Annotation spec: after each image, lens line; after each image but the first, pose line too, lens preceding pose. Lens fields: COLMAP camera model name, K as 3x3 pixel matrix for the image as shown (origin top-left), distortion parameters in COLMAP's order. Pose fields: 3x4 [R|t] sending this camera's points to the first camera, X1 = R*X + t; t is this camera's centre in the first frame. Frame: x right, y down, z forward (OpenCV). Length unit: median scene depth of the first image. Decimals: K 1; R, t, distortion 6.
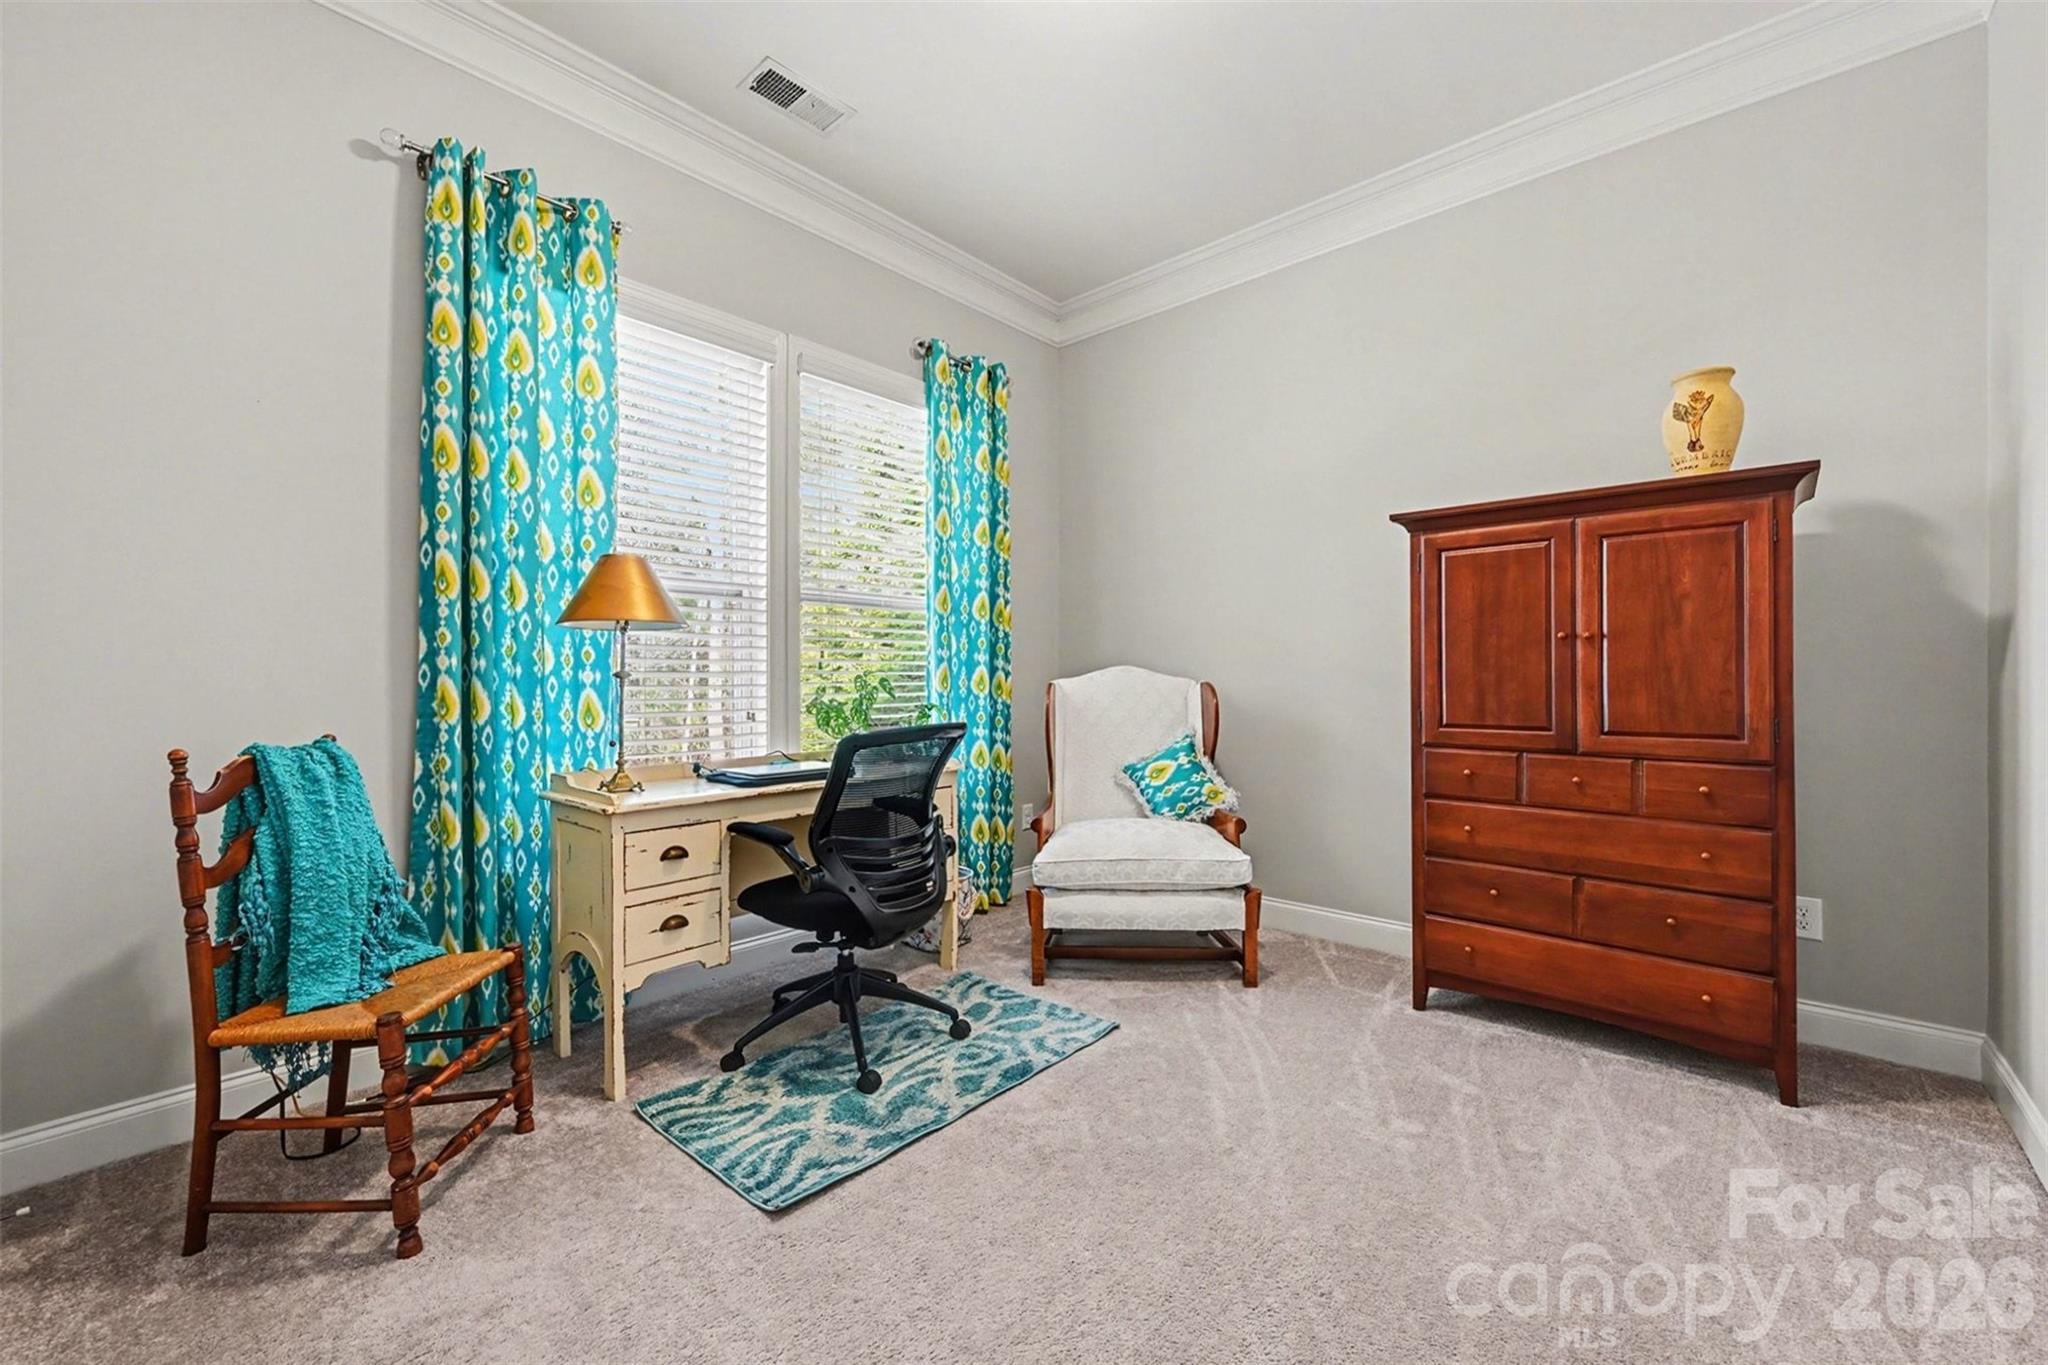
lens RADIAL K [[793.1, 0, 1025.5], [0, 793.1, 678.4], [0, 0, 1]] dist [0.001221, 0.000135]
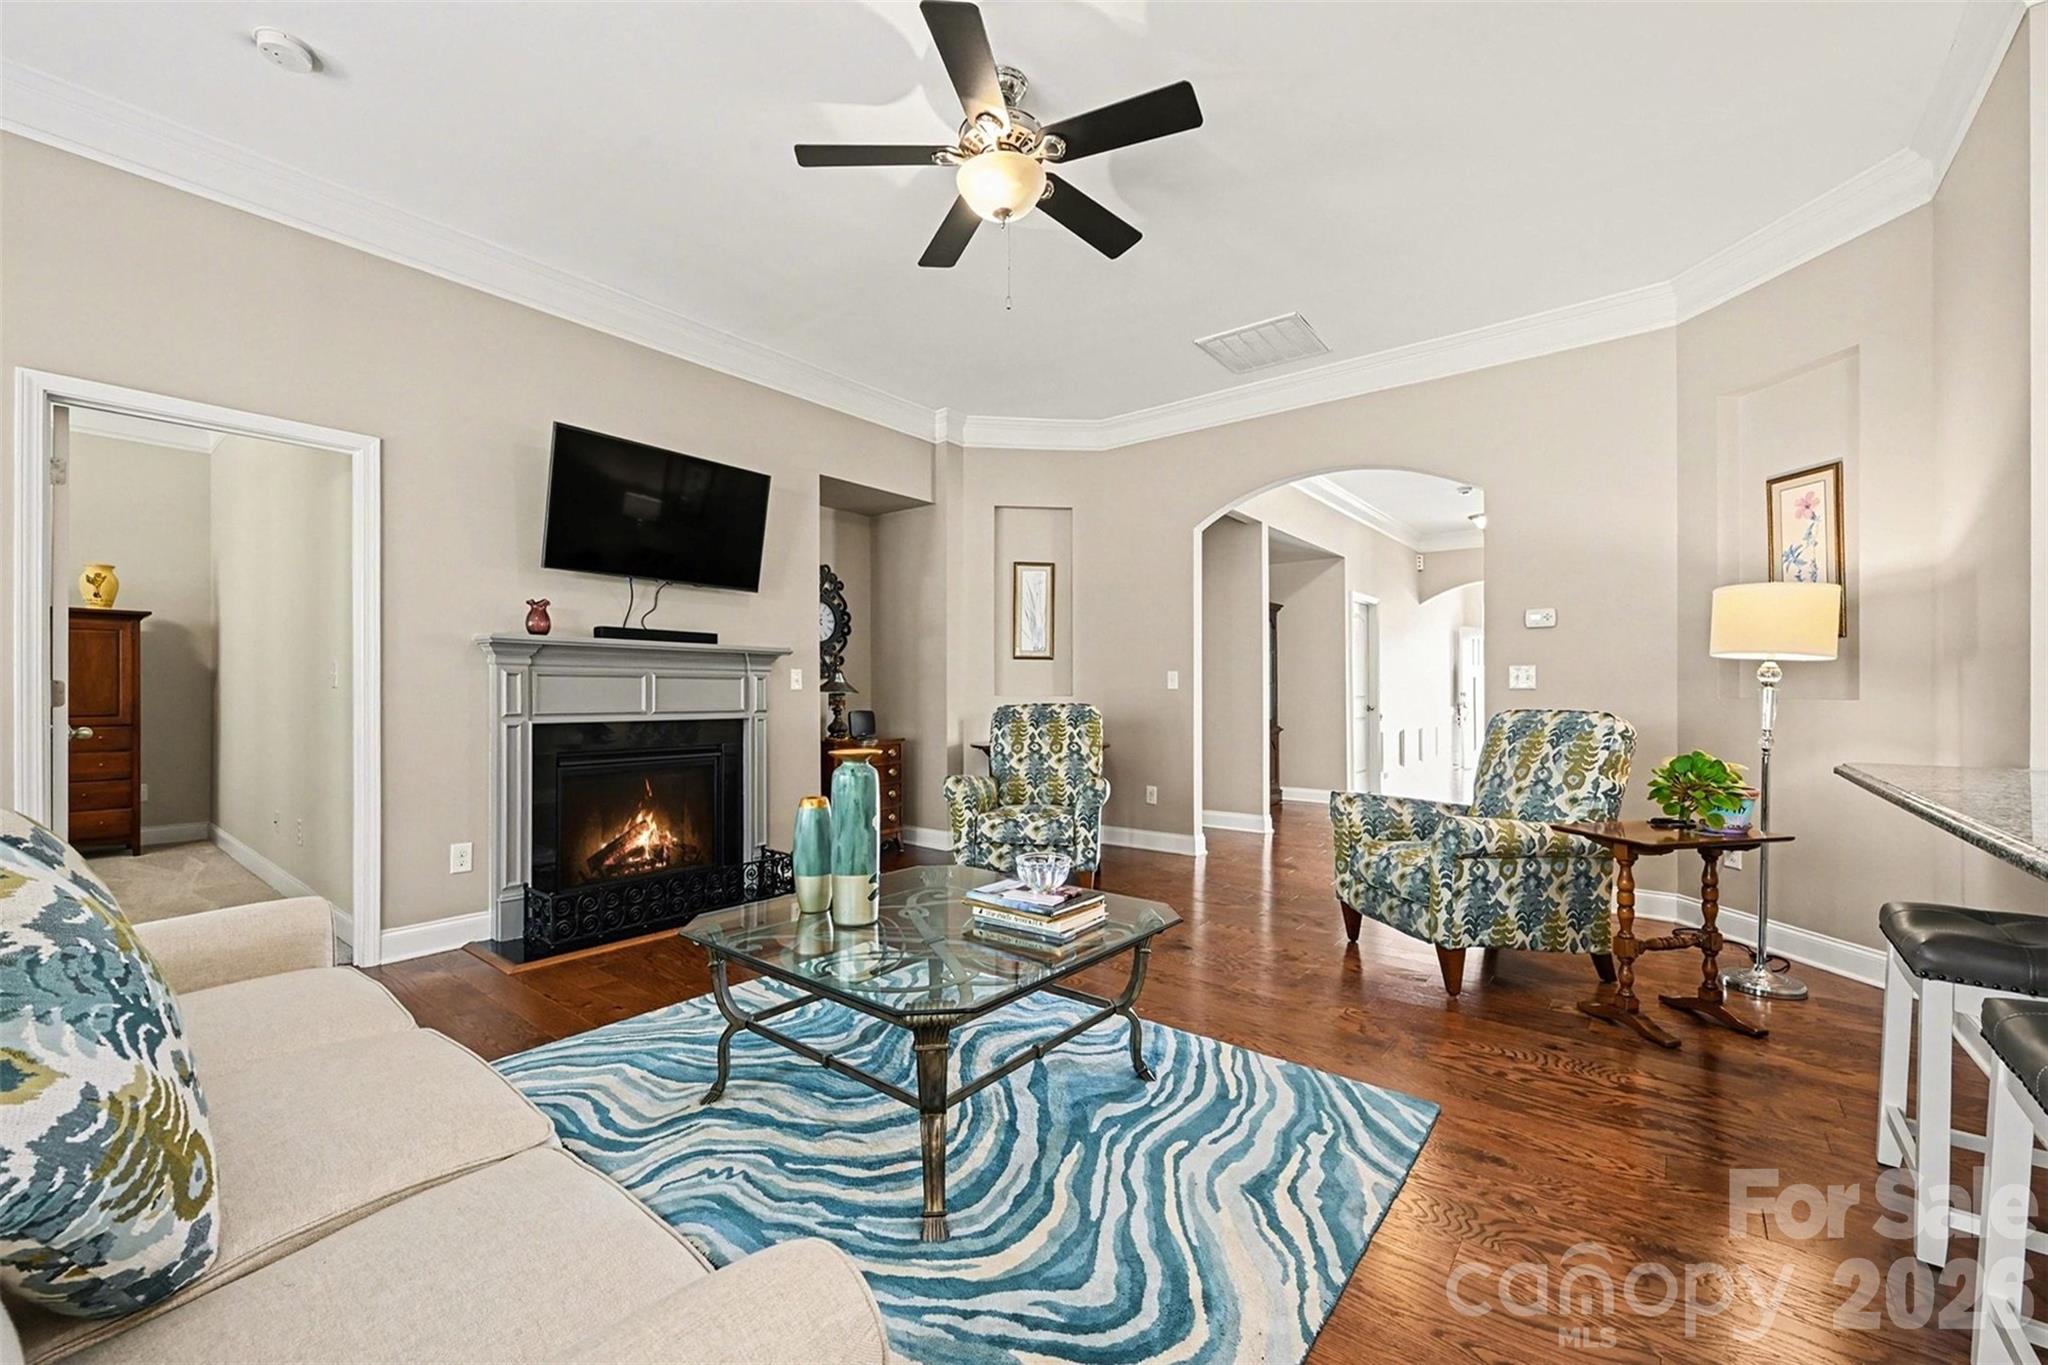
lens RADIAL K [[822.2, 0, 1018.8], [0, 822.2, 688.1], [0, 0, 1]] dist [-0.003483, 0.001309]
pose [[-0.048208, 0.004993, 0.998825, -1.821676], [-0.001910, 0.999985, -0.005091, -0.006287], [-0.998835, -0.002153, -0.048198, -1.715894]]
